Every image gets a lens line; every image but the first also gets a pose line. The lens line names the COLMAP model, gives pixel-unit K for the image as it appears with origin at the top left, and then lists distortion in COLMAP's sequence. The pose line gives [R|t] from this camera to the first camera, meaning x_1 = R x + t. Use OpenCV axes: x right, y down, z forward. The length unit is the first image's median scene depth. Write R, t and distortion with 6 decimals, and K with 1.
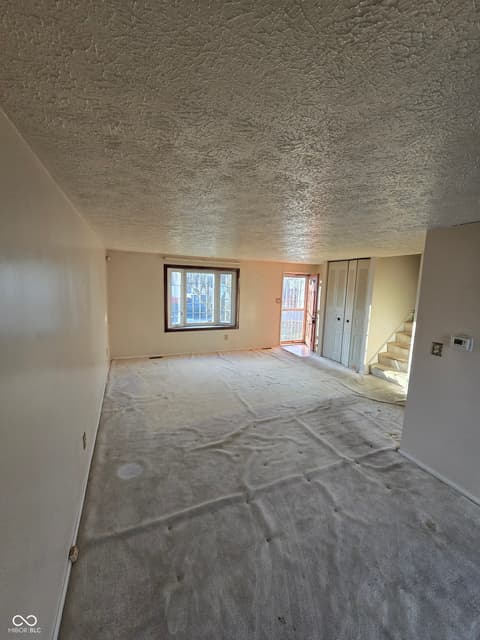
lens RADIAL K [[258.9, 0, 239.3], [0, 258.9, 319.3], [0, 0, 1]] dist [-0.001850, -0.000130]
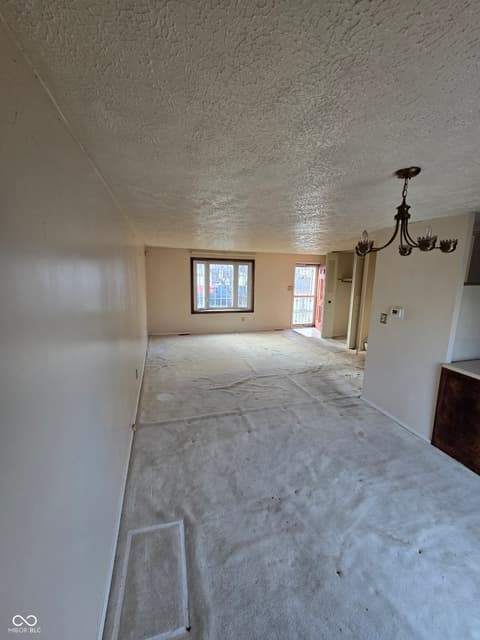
lens RADIAL K [[258.9, 0, 240.0], [0, 258.9, 319.2], [0, 0, 1]] dist [-0.001850, -0.000130]
pose [[0.994021, 0.009922, -0.108737, 0.131112], [-0.006342, 0.999428, 0.033226, 0.062392], [0.109005, -0.032338, 0.993515, -0.332520]]
